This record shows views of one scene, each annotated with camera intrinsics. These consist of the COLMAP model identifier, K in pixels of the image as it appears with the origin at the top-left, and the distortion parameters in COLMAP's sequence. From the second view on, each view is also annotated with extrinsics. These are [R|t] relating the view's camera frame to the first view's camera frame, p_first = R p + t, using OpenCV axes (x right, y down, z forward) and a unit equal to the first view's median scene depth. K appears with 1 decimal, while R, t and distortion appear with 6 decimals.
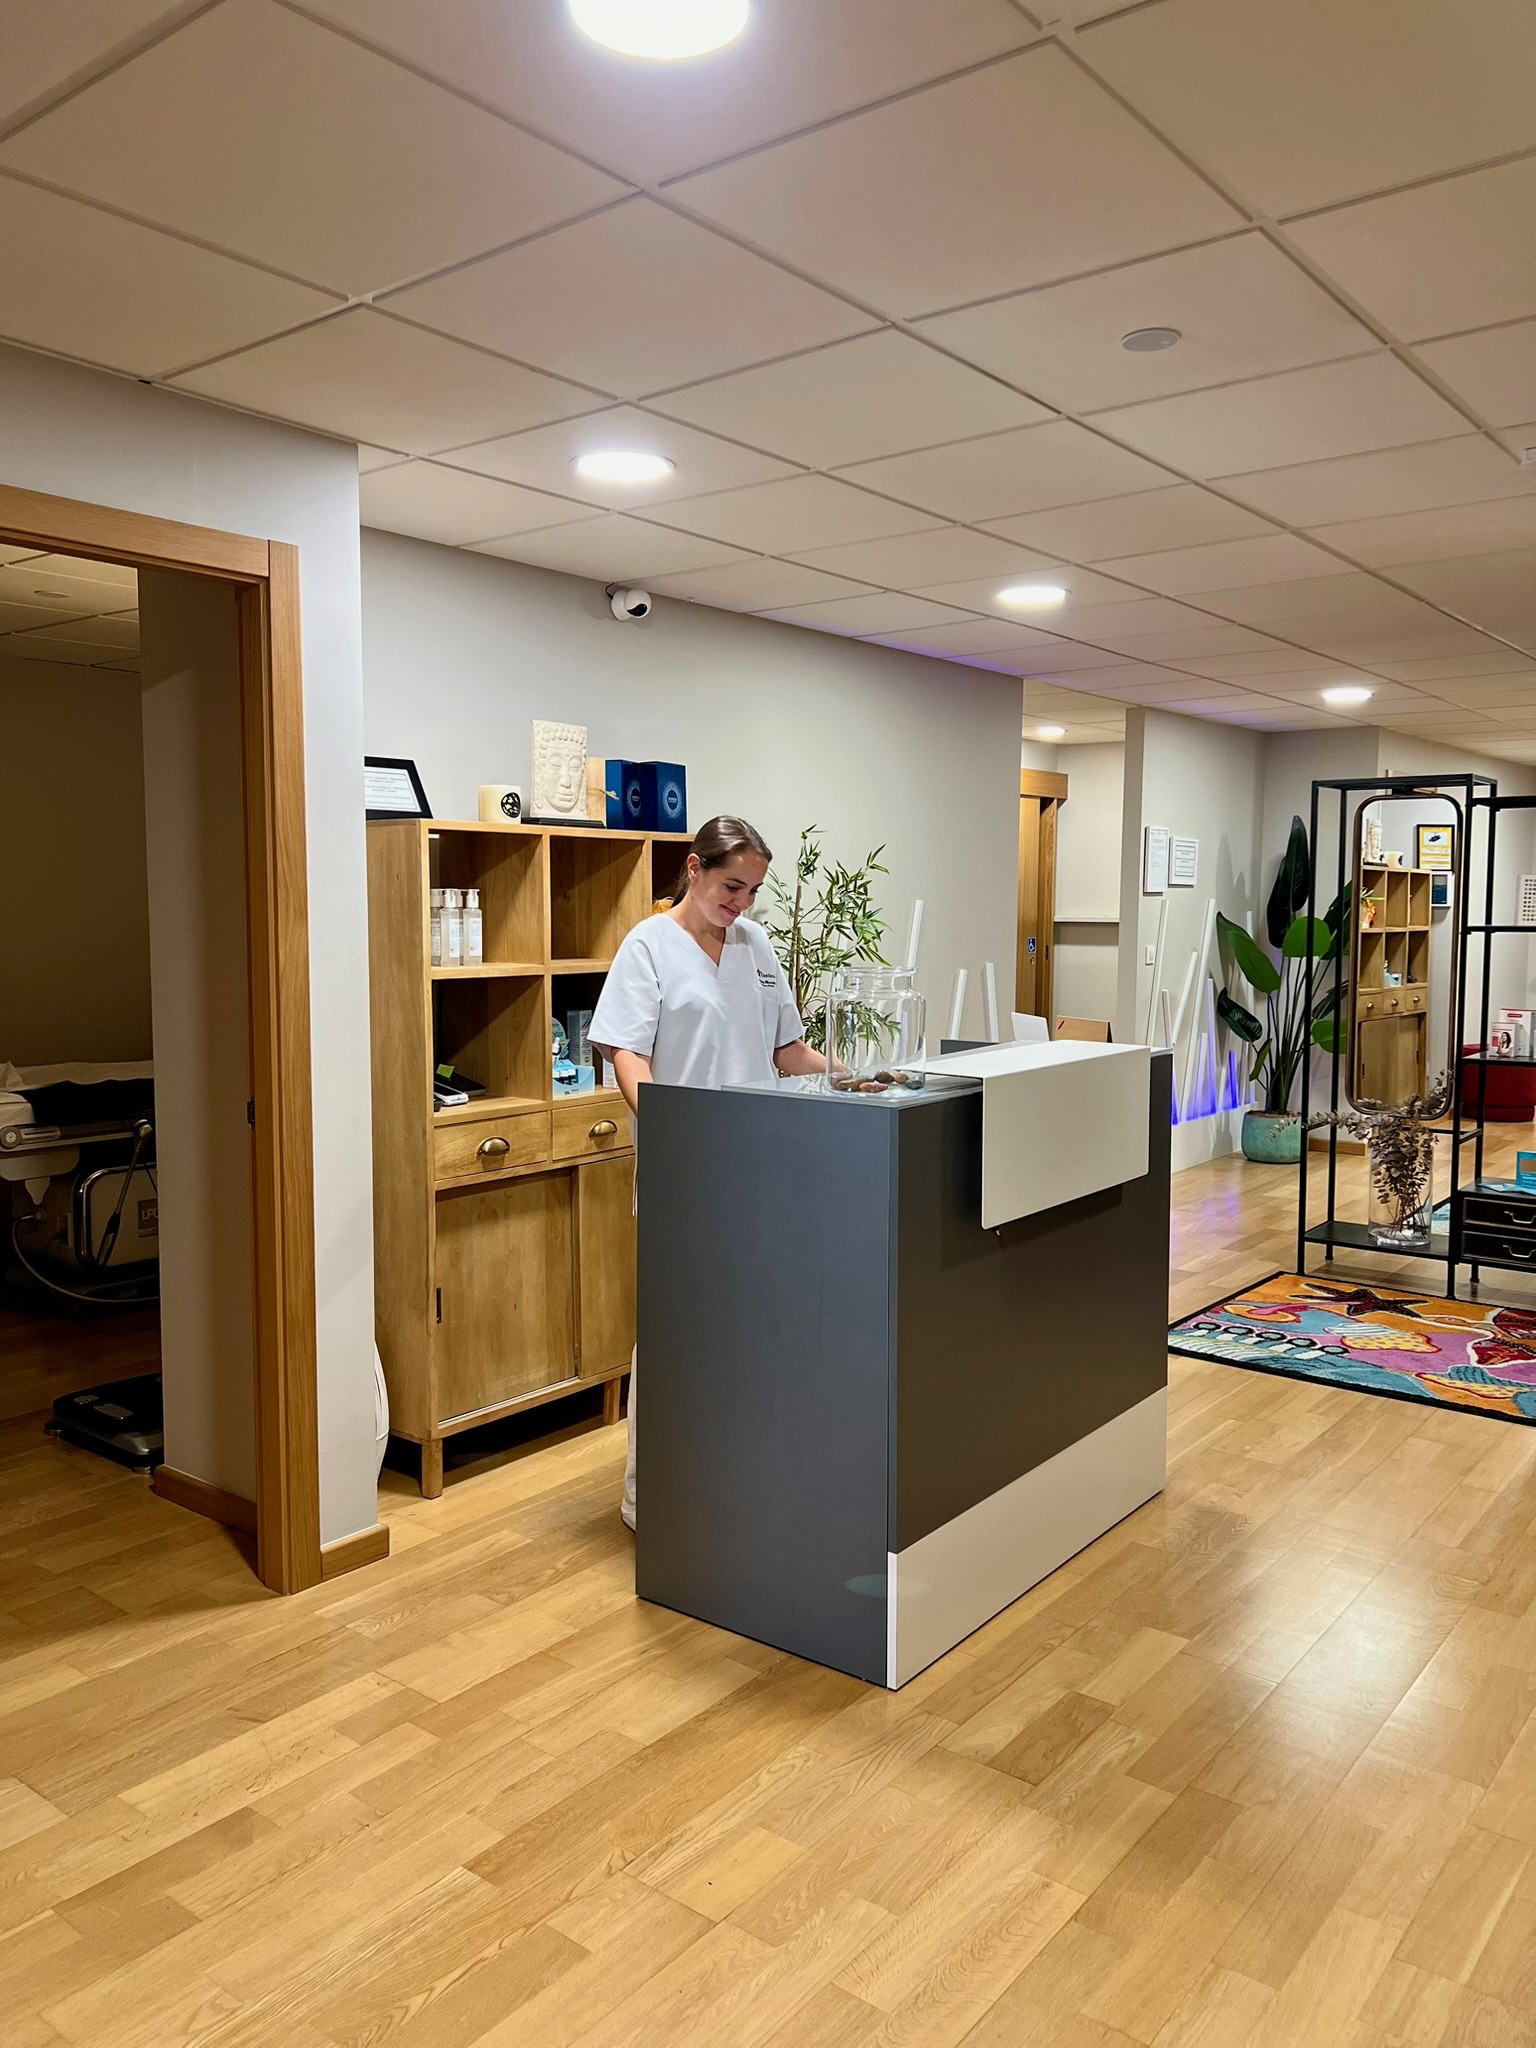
lens RADIAL K [[1552.4, 0, 765.6], [0, 1552.4, 1030.5], [0, 0, 1]] dist [0.016882, -0.008735]
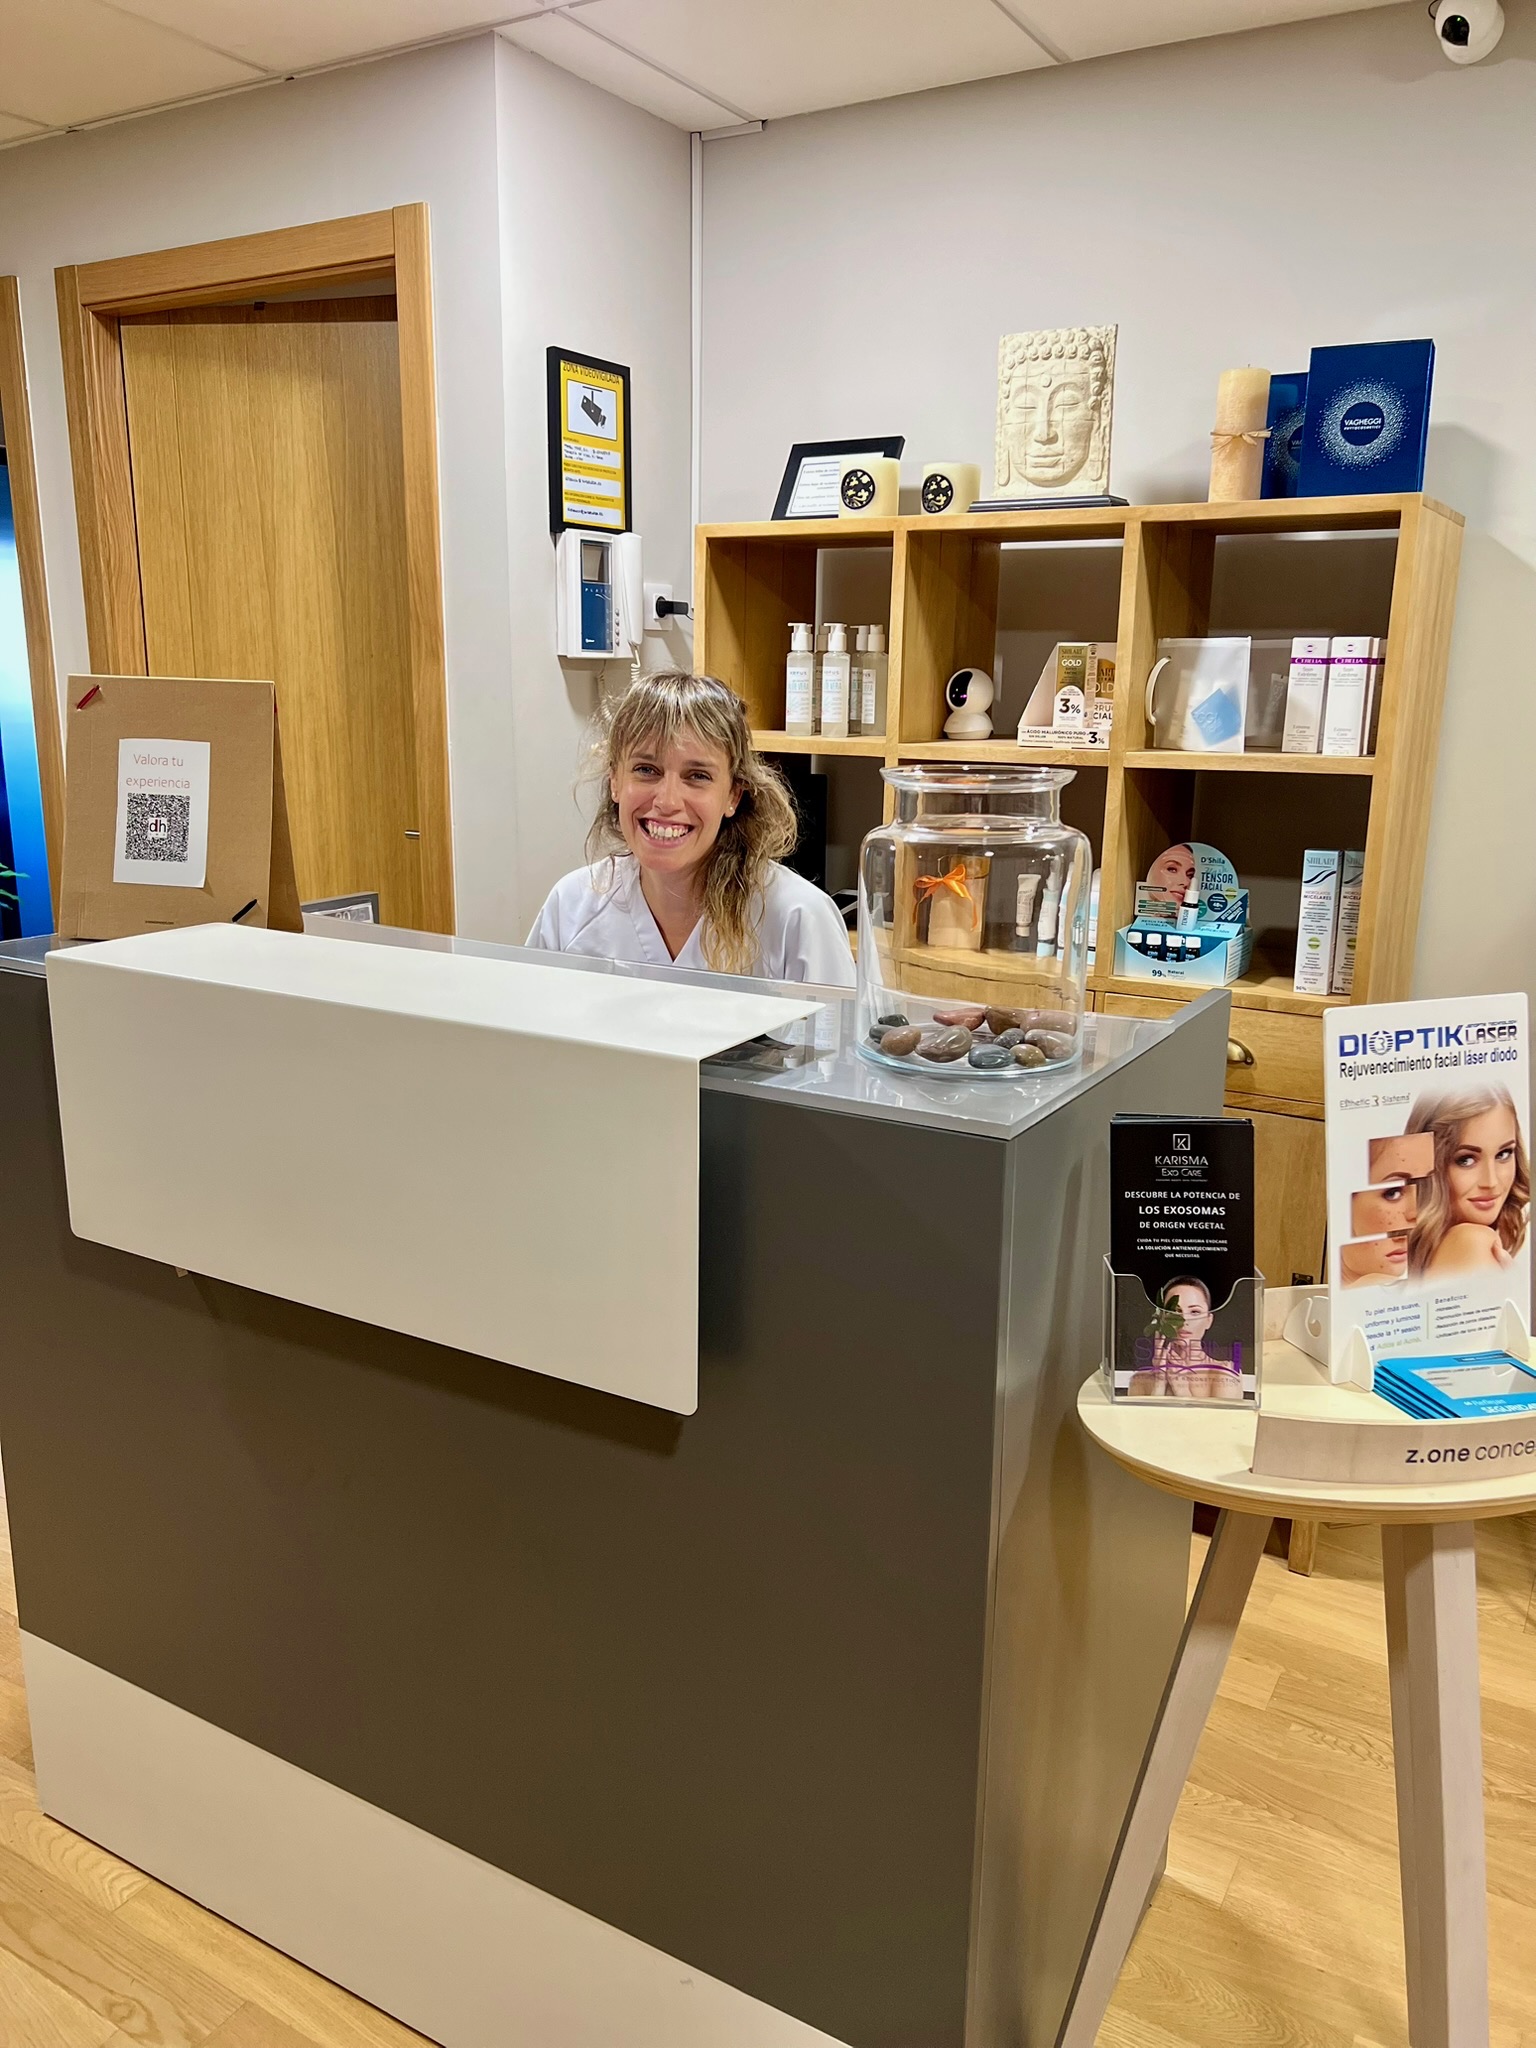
lens RADIAL K [[1552.4, 0, 766.9], [0, 1552.4, 1016.5], [0, 0, 1]] dist [0.016882, -0.008735]
pose [[0.137812, 0.220478, -0.965607, 0.502605], [-0.091846, 0.973553, 0.209184, -0.059834], [0.986191, 0.059859, 0.154417, 0.852067]]
